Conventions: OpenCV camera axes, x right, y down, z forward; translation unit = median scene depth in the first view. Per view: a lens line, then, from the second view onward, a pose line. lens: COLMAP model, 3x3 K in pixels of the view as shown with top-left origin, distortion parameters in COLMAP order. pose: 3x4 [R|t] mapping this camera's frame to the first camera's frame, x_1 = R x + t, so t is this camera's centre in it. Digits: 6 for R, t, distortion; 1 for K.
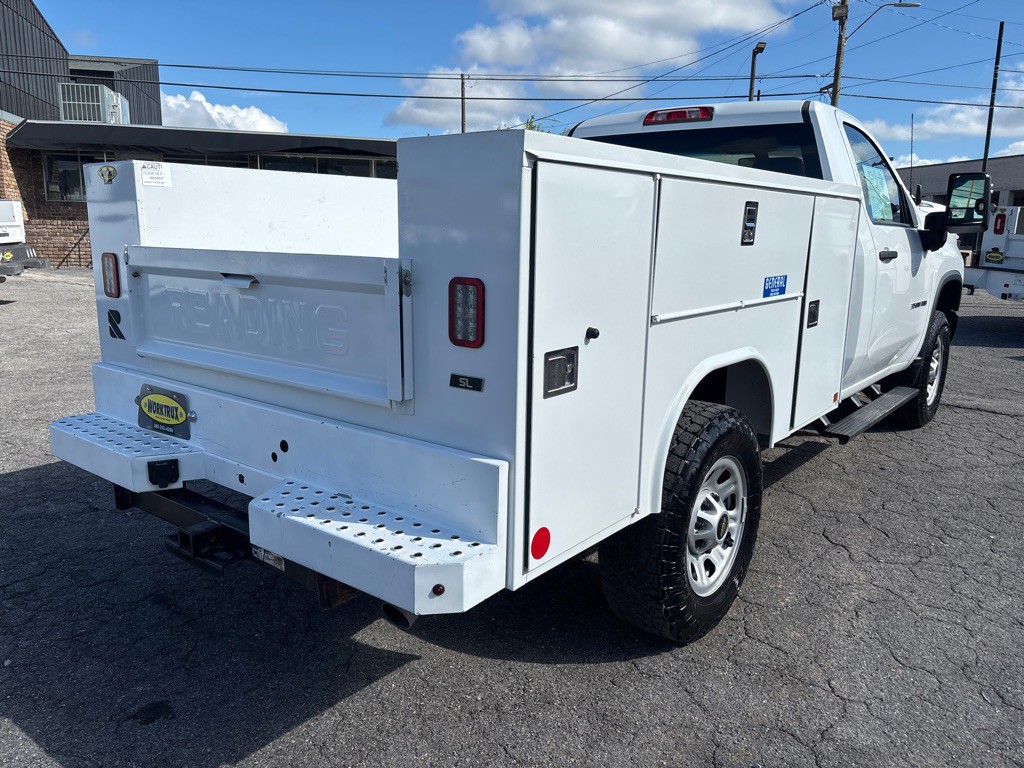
lens RADIAL K [[778.4, 0, 500.3], [0, 778.4, 375.7], [0, 0, 1]] dist [0.063553, -0.072006]
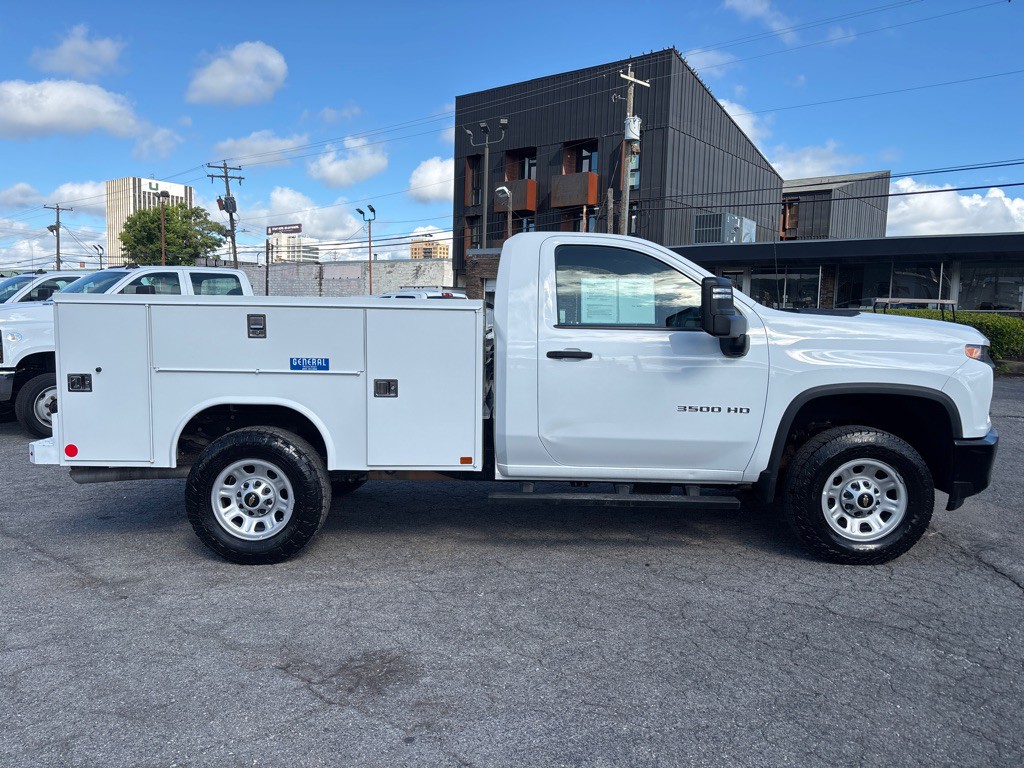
lens RADIAL K [[778.3, 0, 513.4], [0, 778.3, 379.1], [0, 0, 1]] dist [0.008741, -0.001475]
pose [[0.620320, 0.058440, -0.782169, 1.889748], [-0.152126, 0.987248, -0.046886, -0.073412], [0.769455, 0.148072, 0.621300, 0.342239]]
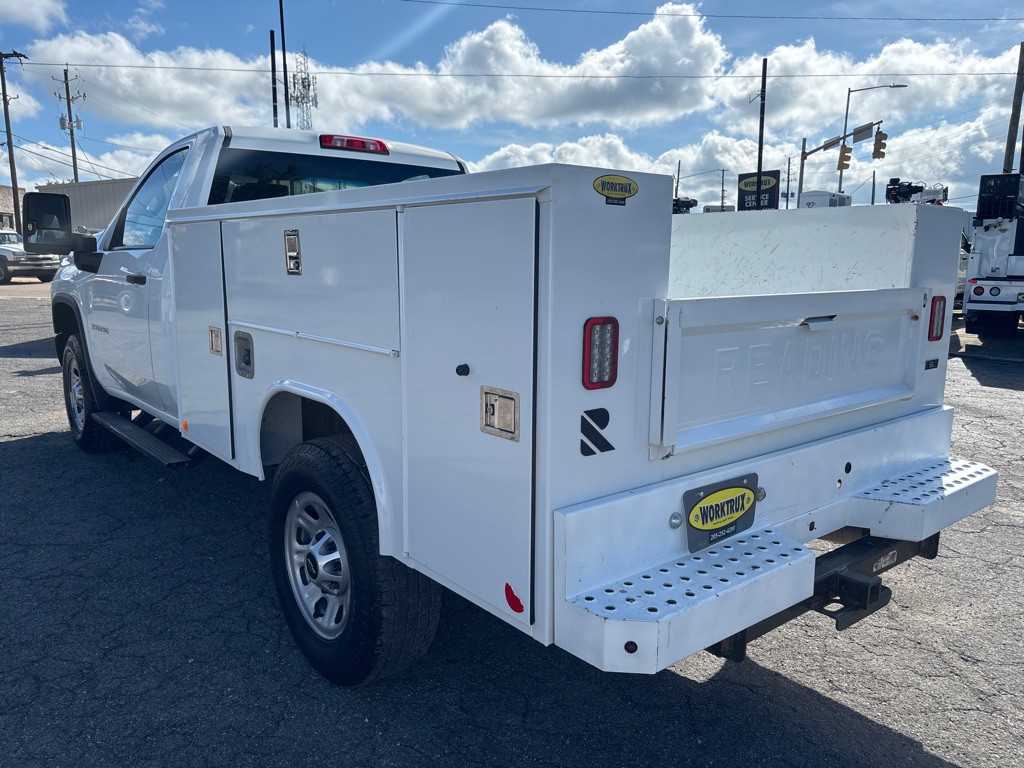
lens RADIAL K [[776.4, 0, 516.6], [0, 776.4, 381.1], [0, 0, 1]] dist [0.068730, -0.075694]
pose [[0.198631, -0.166843, 0.965769, -1.062844], [0.180455, 0.974782, 0.131286, -0.191665], [-0.963318, 0.148201, 0.223730, 0.905341]]
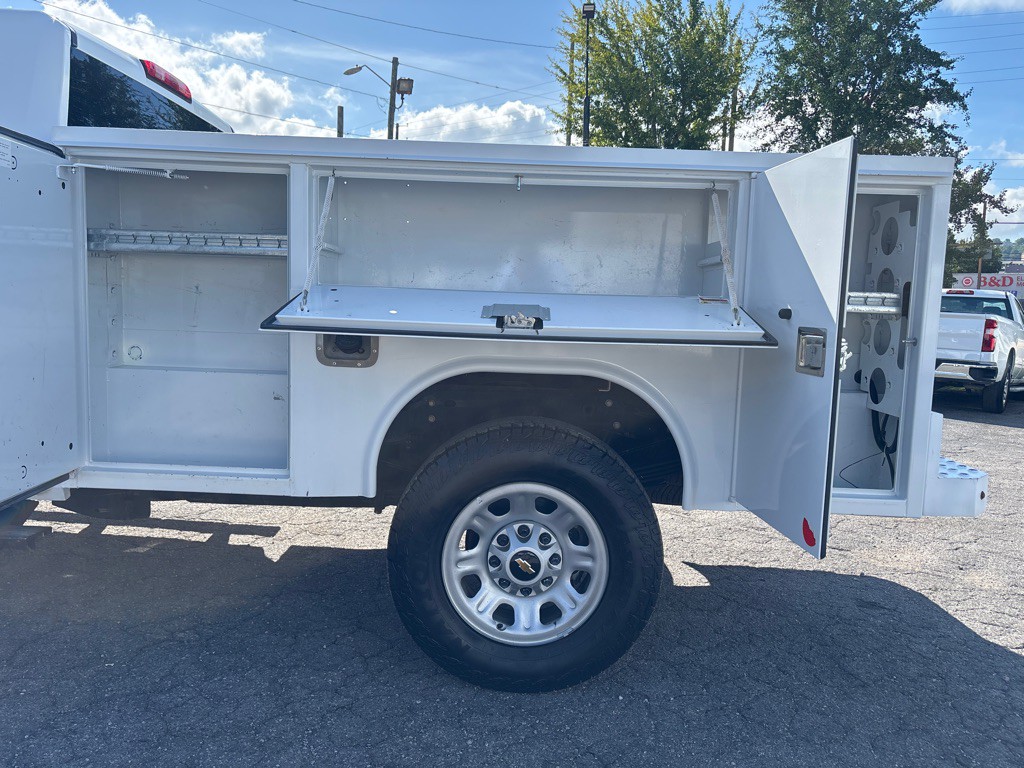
lens RADIAL K [[777.1, 0, 512.0], [0, 777.1, 384.0], [0, 0, 1]] dist [0.060090, -0.084990]
pose [[-0.620767, -0.119008, 0.774910, -0.852426], [0.104514, 0.967028, 0.232237, -0.275320], [-0.776997, 0.225154, -0.587861, 1.825794]]
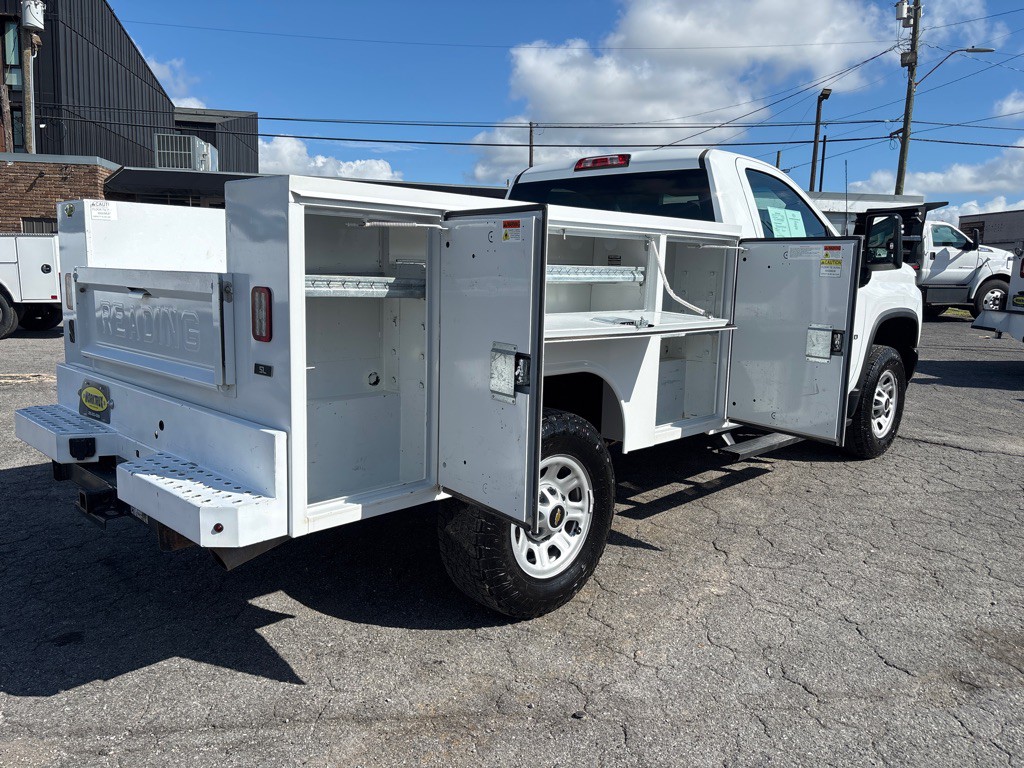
lens RADIAL K [[771.2, 0, 507.8], [0, 771.2, 381.6], [0, 0, 1]] dist [0.063619, -0.073426]
pose [[0.995248, 0.023615, -0.094470, 0.294985], [-0.027746, 0.998705, -0.042654, 0.044218], [0.093341, 0.045073, 0.994613, -0.137628]]
